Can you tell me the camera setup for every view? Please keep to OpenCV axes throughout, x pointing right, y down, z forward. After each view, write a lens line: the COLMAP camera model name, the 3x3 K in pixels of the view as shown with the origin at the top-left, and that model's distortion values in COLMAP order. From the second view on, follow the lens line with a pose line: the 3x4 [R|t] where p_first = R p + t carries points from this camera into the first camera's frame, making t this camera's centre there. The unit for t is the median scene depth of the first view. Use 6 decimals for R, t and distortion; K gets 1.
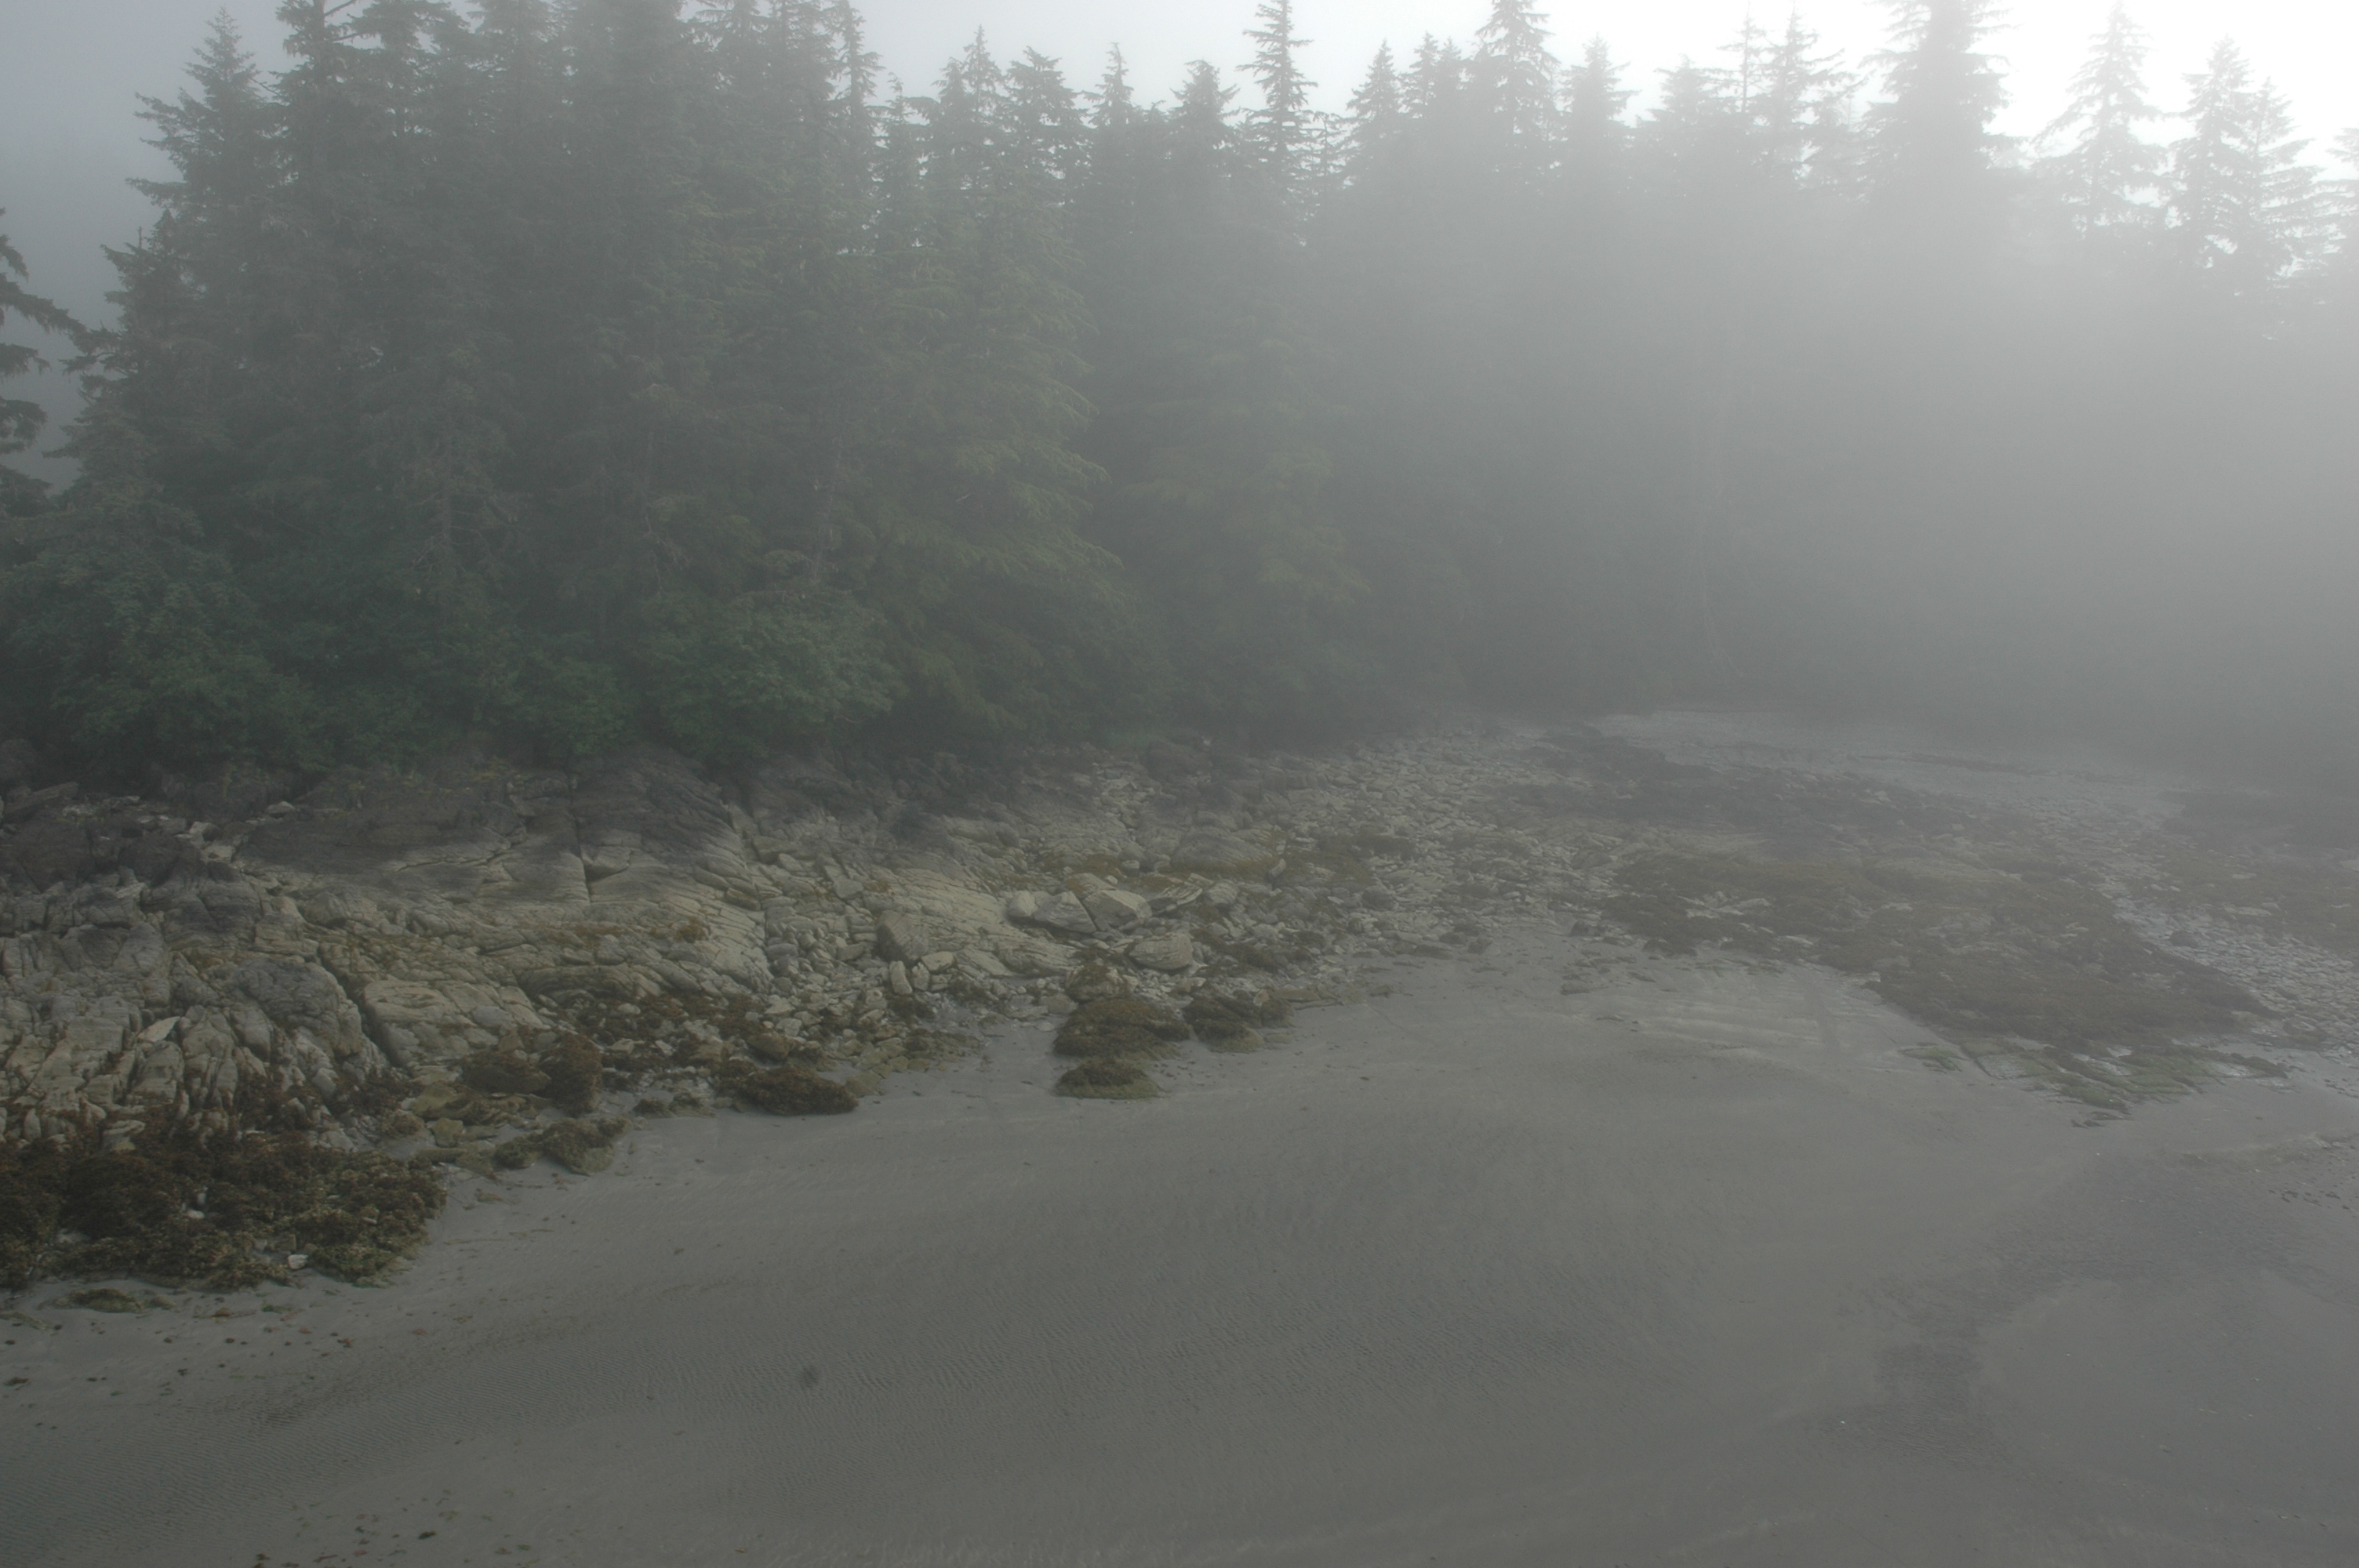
lens RADIAL K [[1826.7, 0, 1173.0], [0, 1826.7, 788.8], [0, 0, 1]] dist [-0.174647, 0.159958]
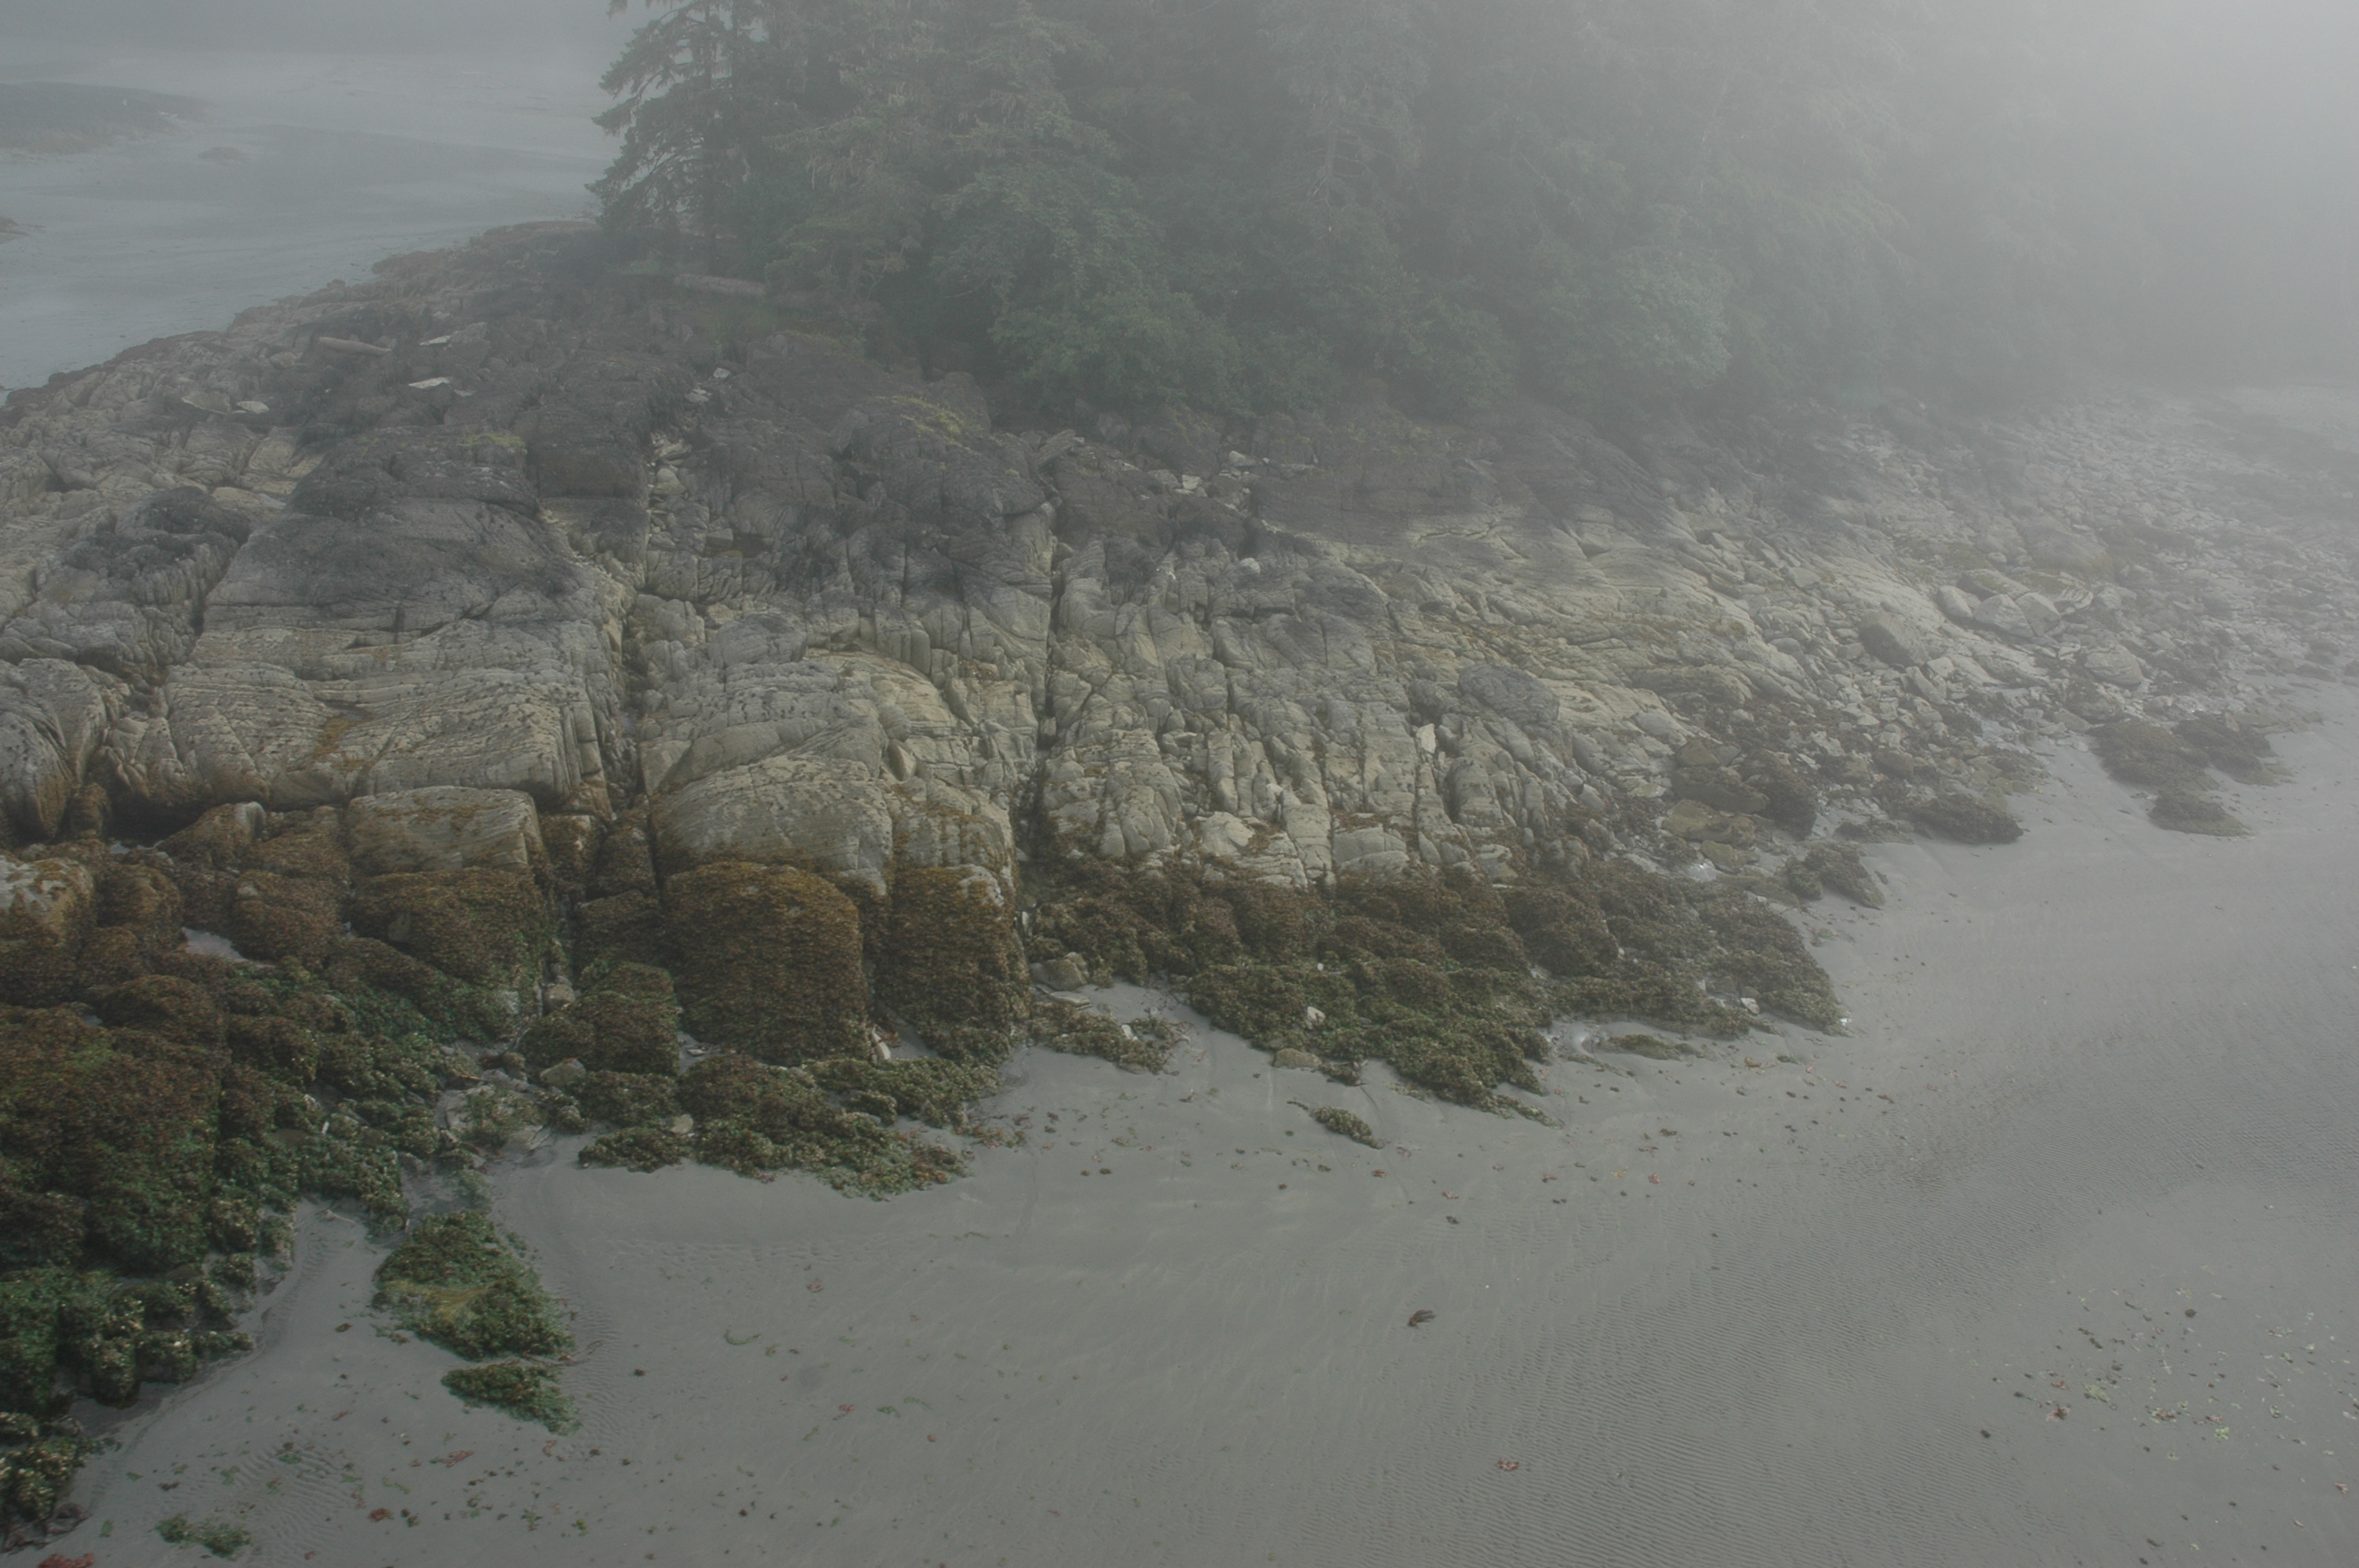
lens RADIAL K [[1826.7, 0, 1173.0], [0, 1826.7, 788.8], [0, 0, 1]] dist [-0.174647, 0.159958]
pose [[0.995328, 0.072043, -0.064282, -0.485616], [-0.054129, 0.967662, 0.246373, -0.060834], [0.079952, -0.241743, 0.967041, -0.014503]]
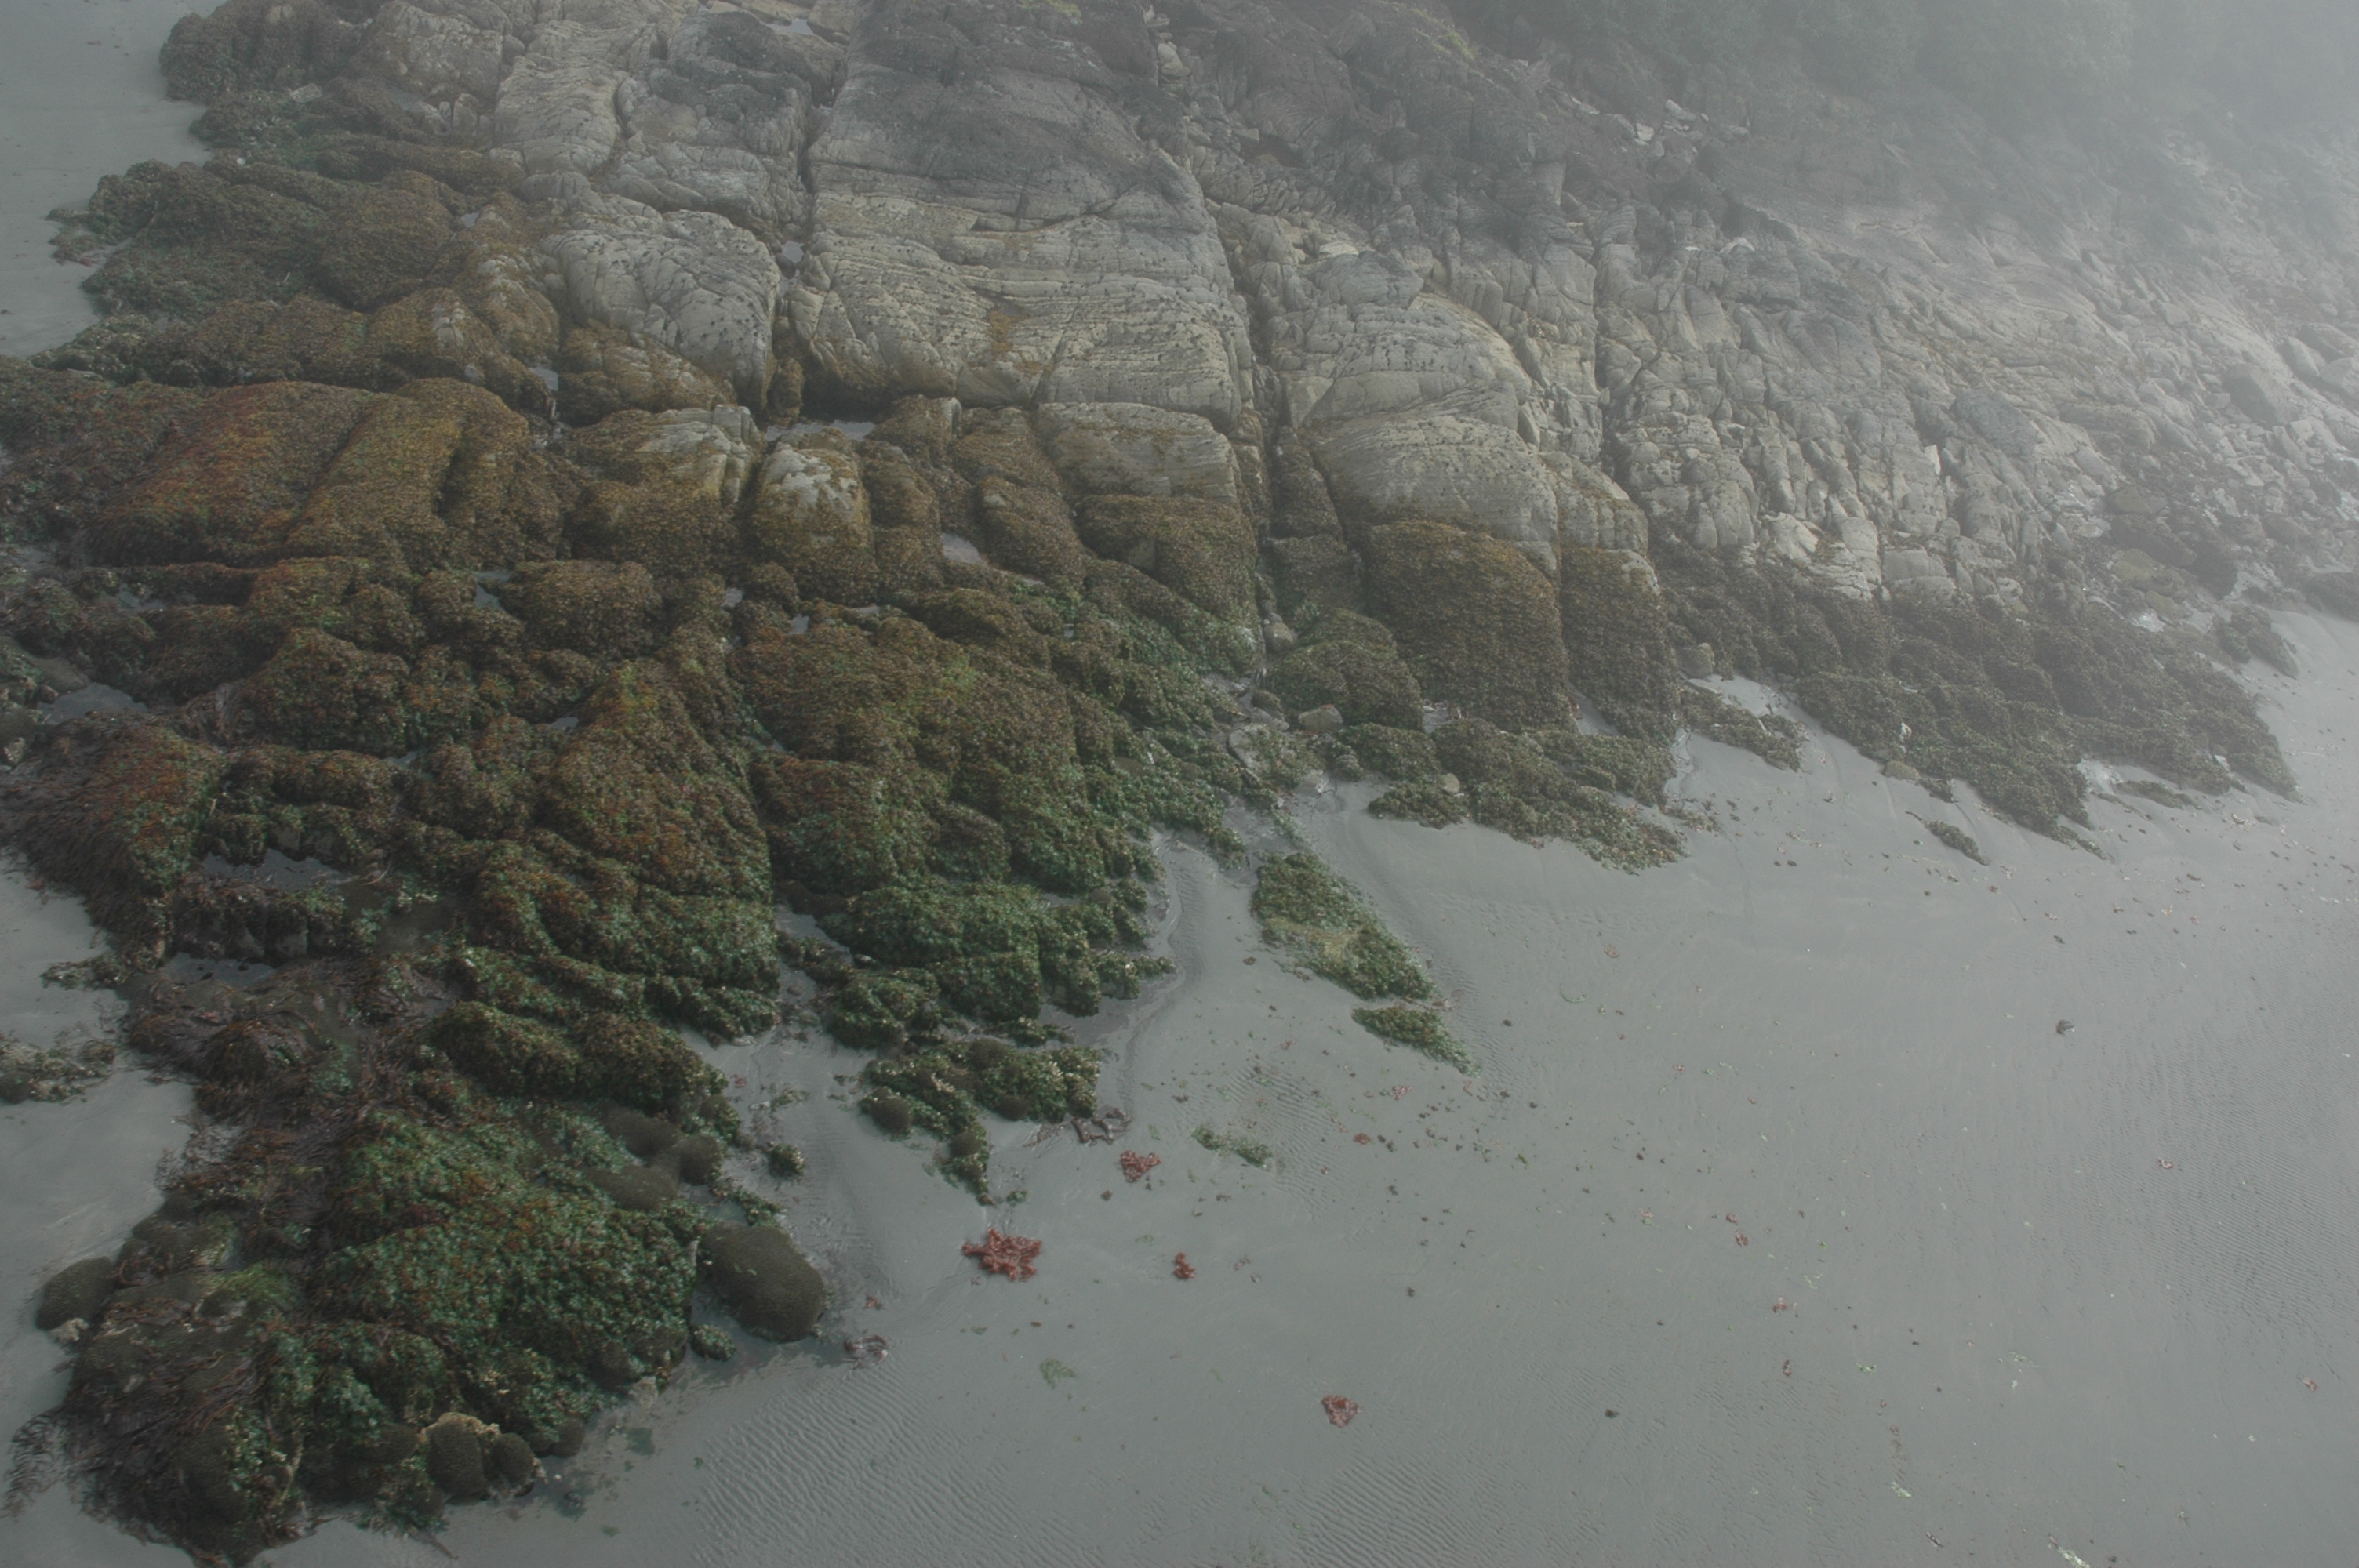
lens RADIAL K [[1826.7, 0, 1173.0], [0, 1826.7, 788.8], [0, 0, 1]] dist [-0.174647, 0.159958]
pose [[0.977459, 0.210347, 0.018133, -0.750073], [-0.192797, 0.854296, 0.482709, -0.091372], [0.086046, -0.475324, 0.875593, -0.060720]]
